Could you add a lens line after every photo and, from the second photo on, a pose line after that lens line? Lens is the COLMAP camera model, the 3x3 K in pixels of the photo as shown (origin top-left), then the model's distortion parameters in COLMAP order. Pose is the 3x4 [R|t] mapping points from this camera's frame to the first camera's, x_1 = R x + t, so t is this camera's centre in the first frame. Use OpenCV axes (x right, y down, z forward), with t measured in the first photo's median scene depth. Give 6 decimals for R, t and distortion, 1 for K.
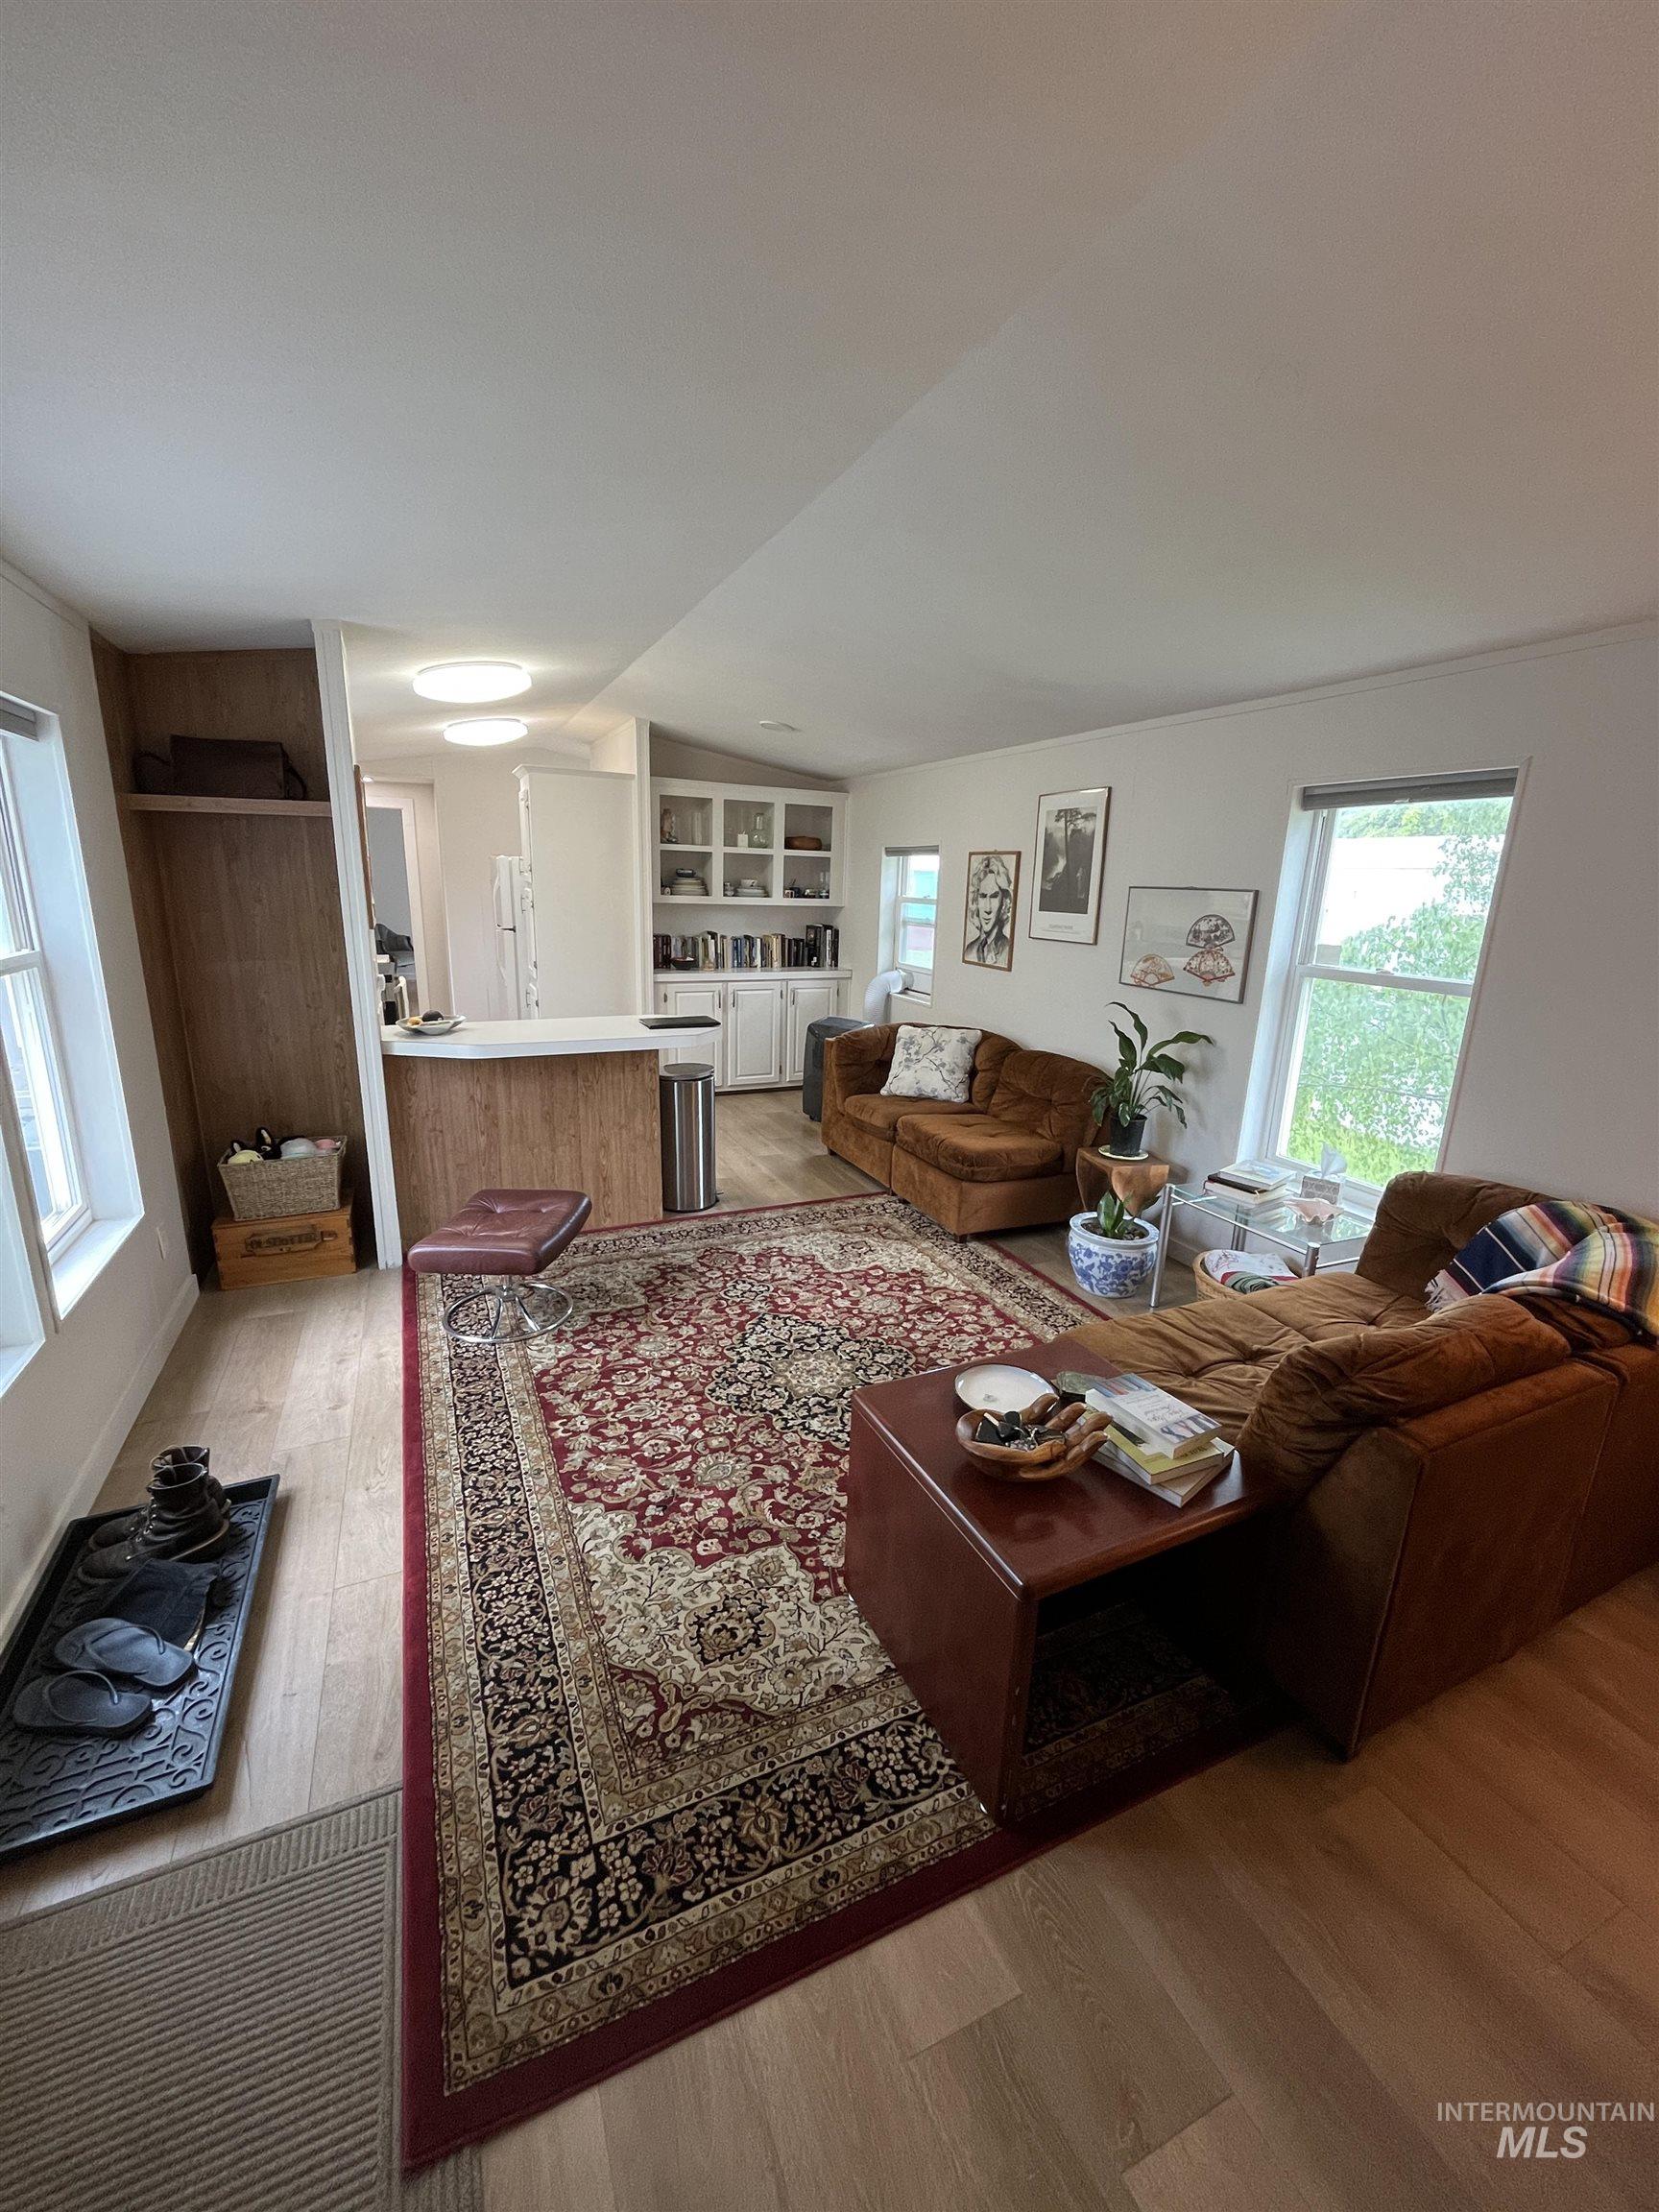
lens RADIAL K [[896.3, 0, 829.5], [0, 896.3, 1106.0], [0, 0, 1]] dist [-0.002394, 0.000087]
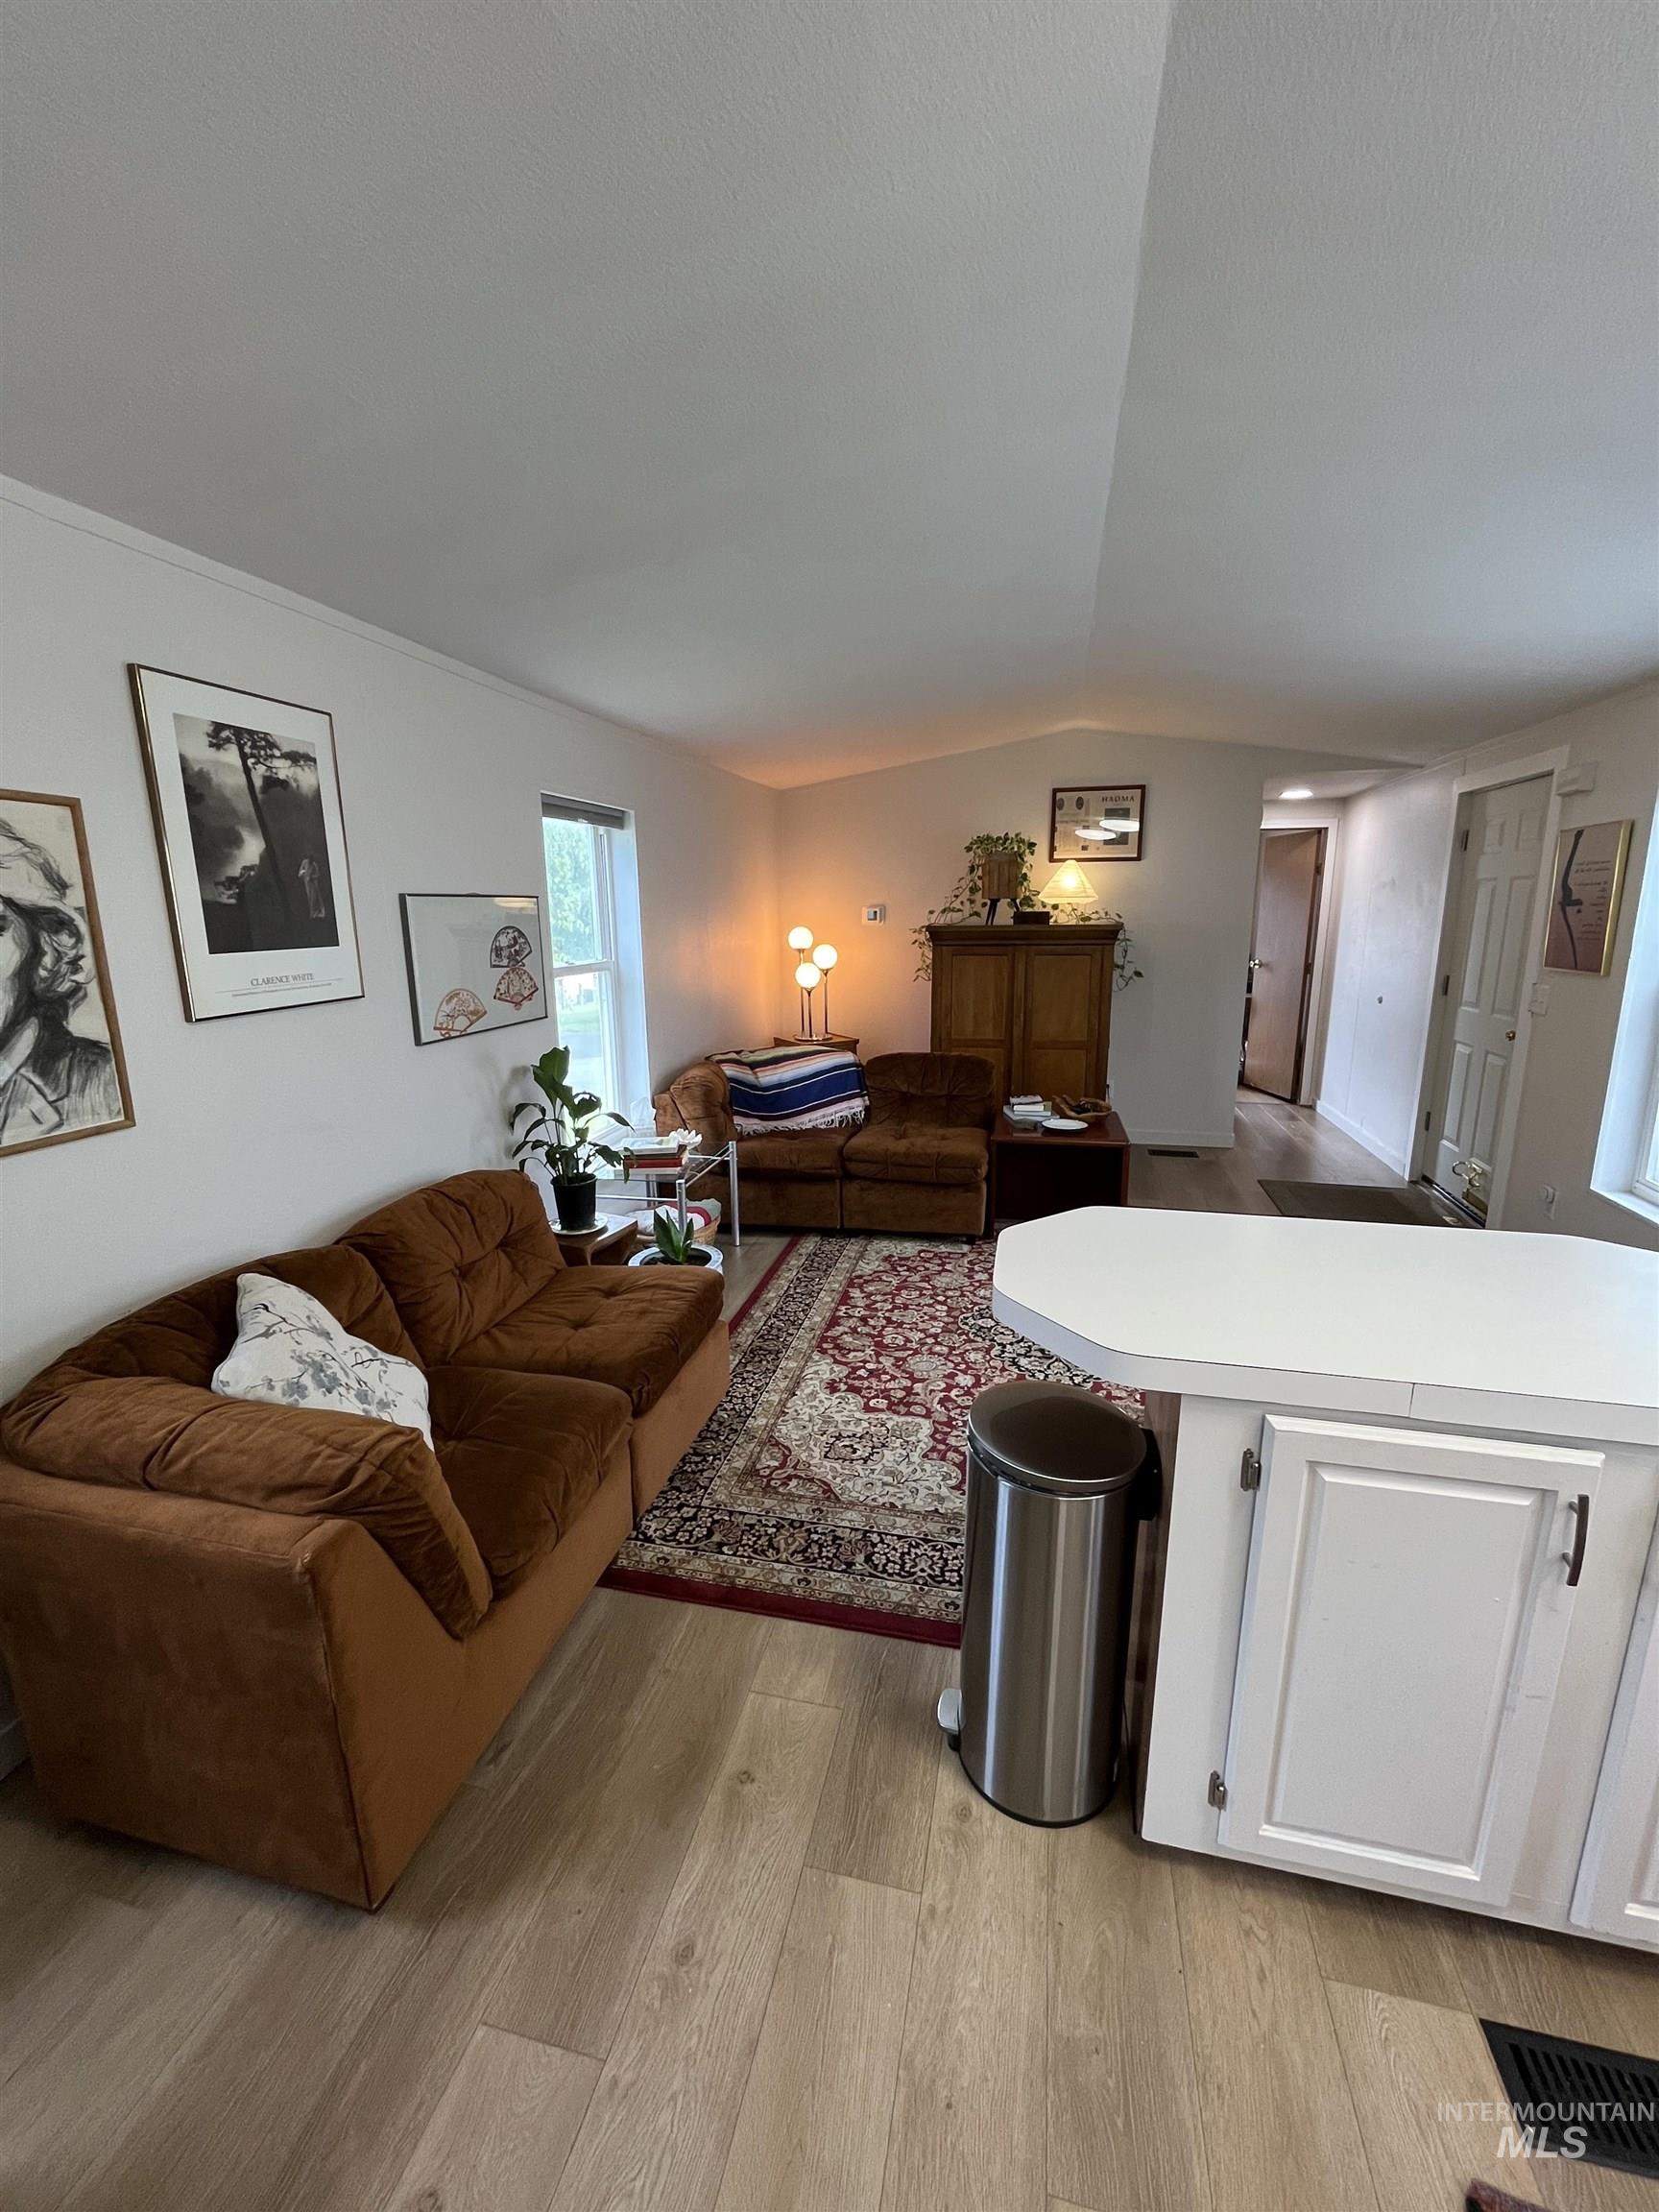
lens RADIAL K [[896.3, 0, 829.5], [0, 896.3, 1106.0], [0, 0, 1]] dist [-0.002394, 0.000087]
pose [[-0.790559, -0.153336, 0.592878, -0.269998], [0.137647, 0.898878, 0.416019, -0.300286], [-0.596716, 0.410495, -0.689510, 1.192069]]
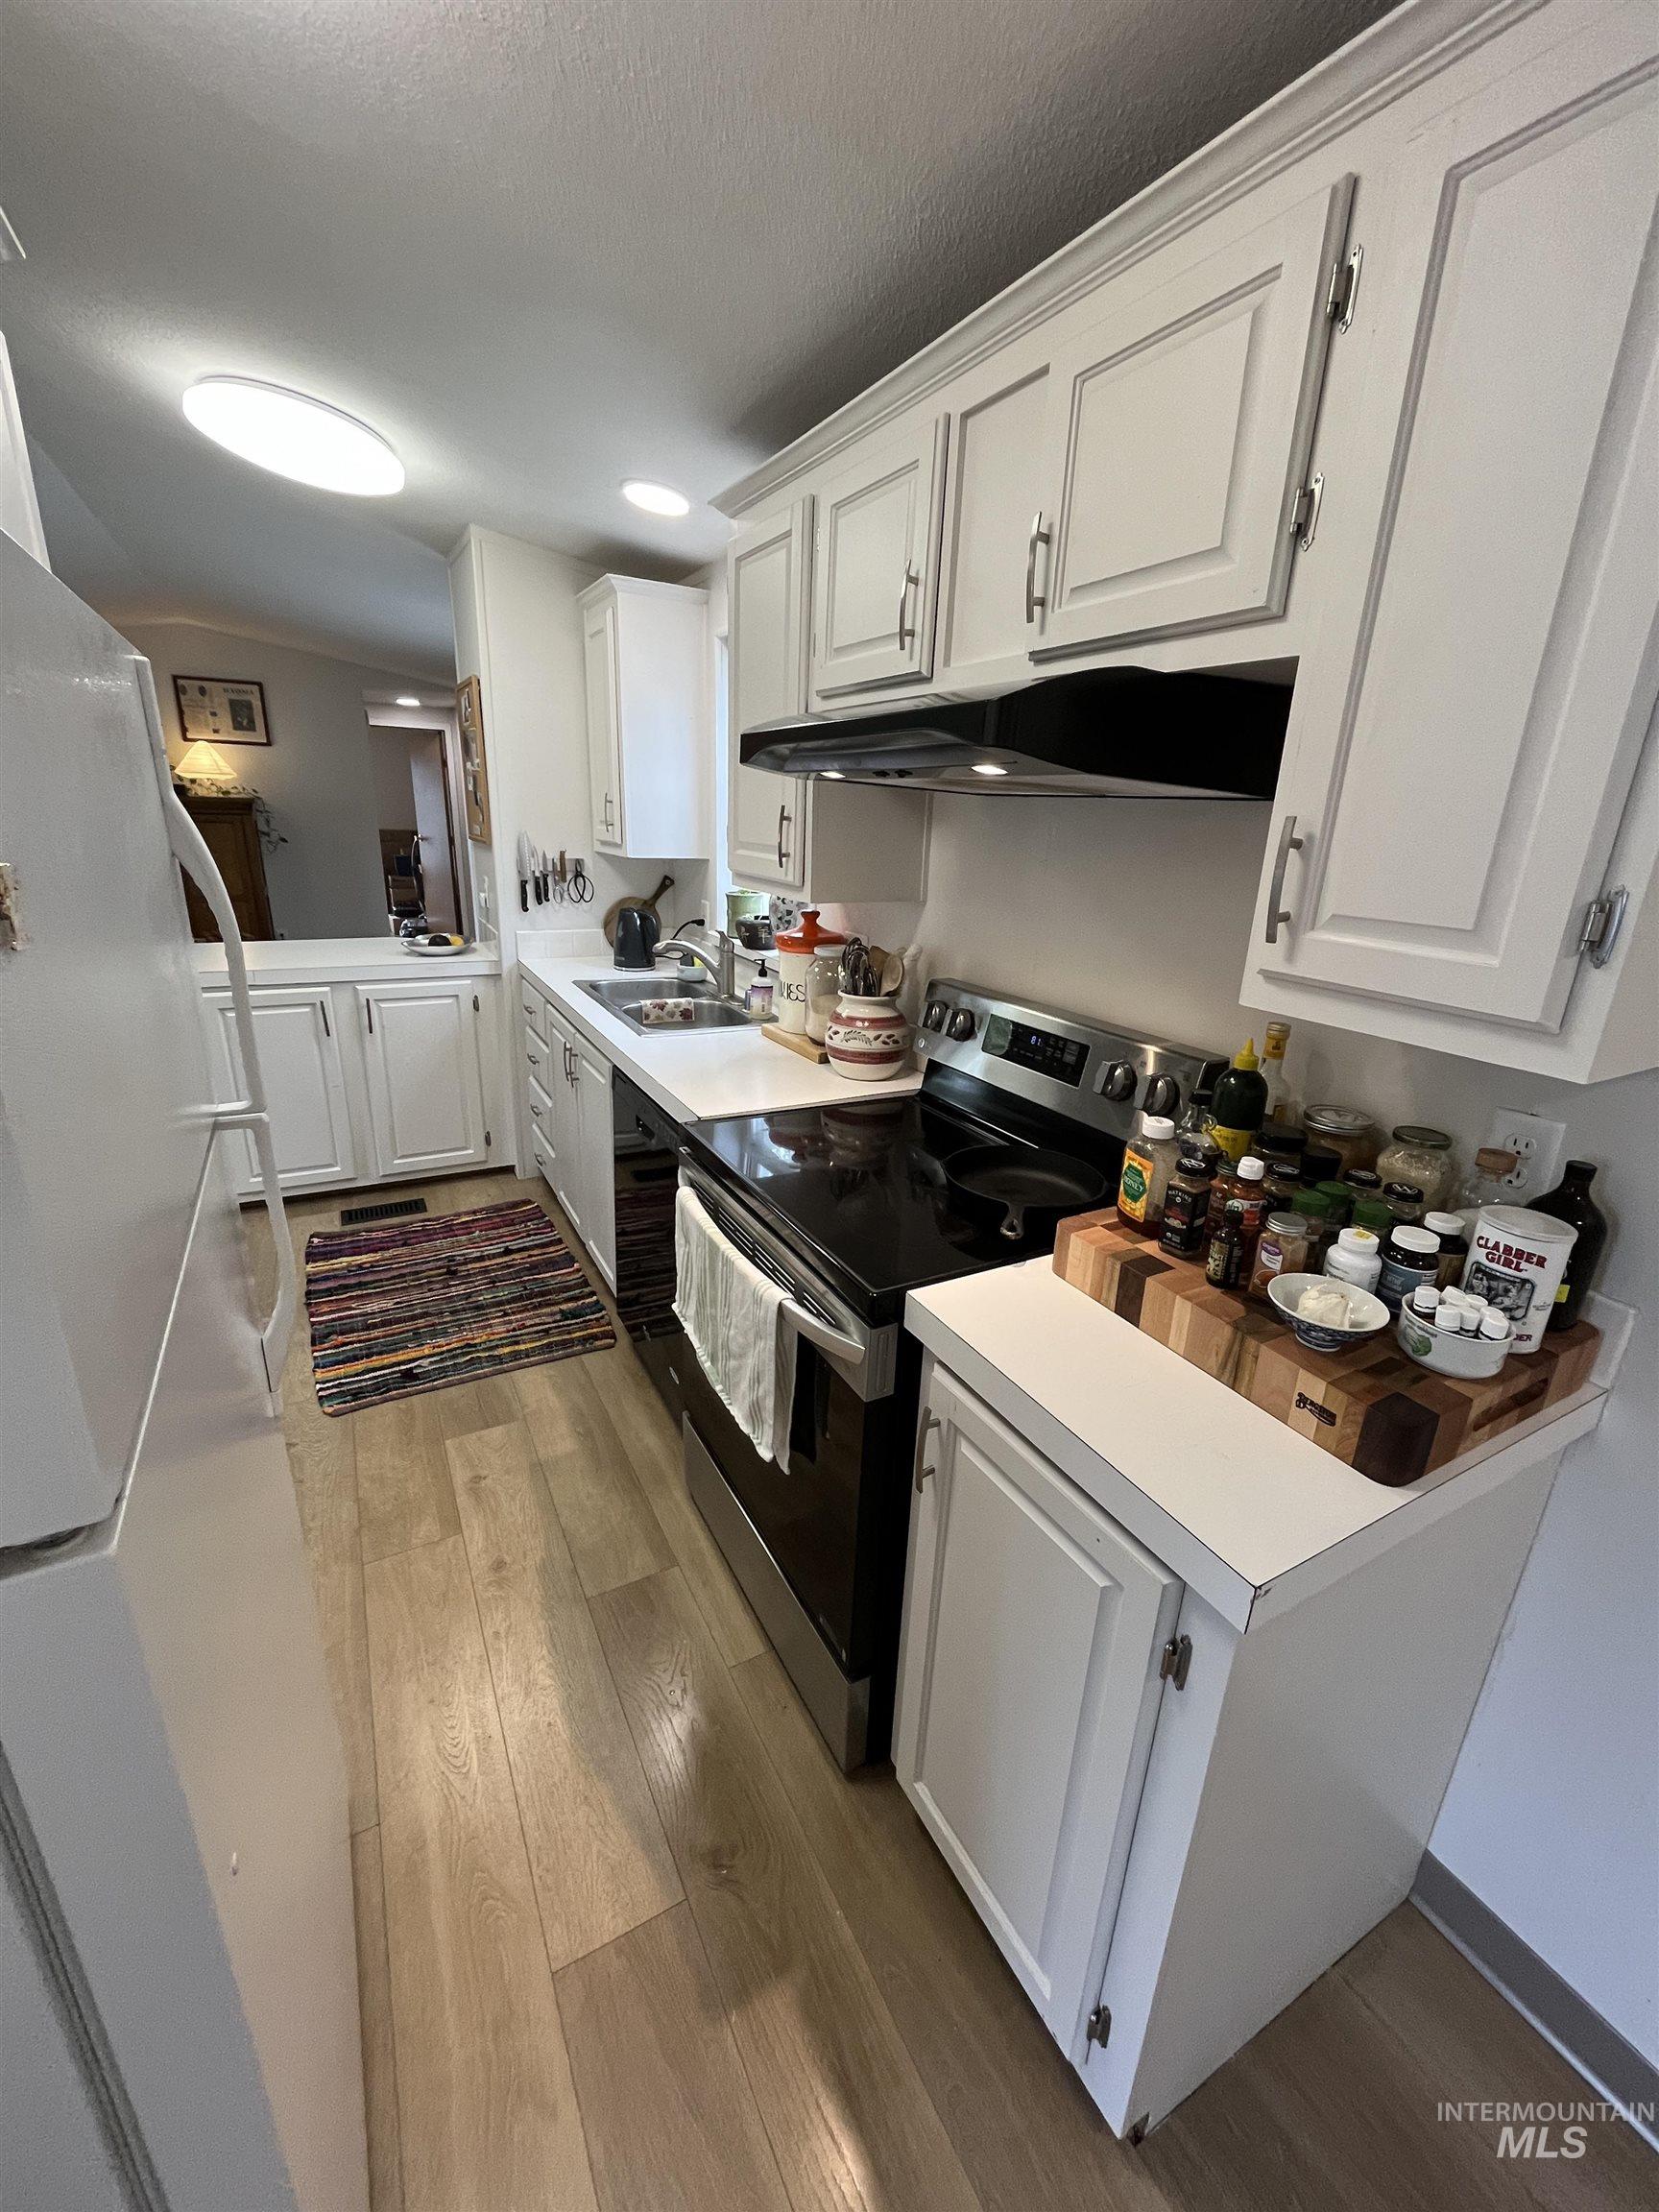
lens RADIAL K [[896.3, 0, 829.5], [0, 896.3, 1106.0], [0, 0, 1]] dist [-0.002394, 0.000087]
pose [[-0.994773, -0.037382, -0.095021, -0.682146], [-0.082916, 0.838833, 0.538037, -0.426271], [0.059594, 0.543103, -0.837548, 1.646984]]
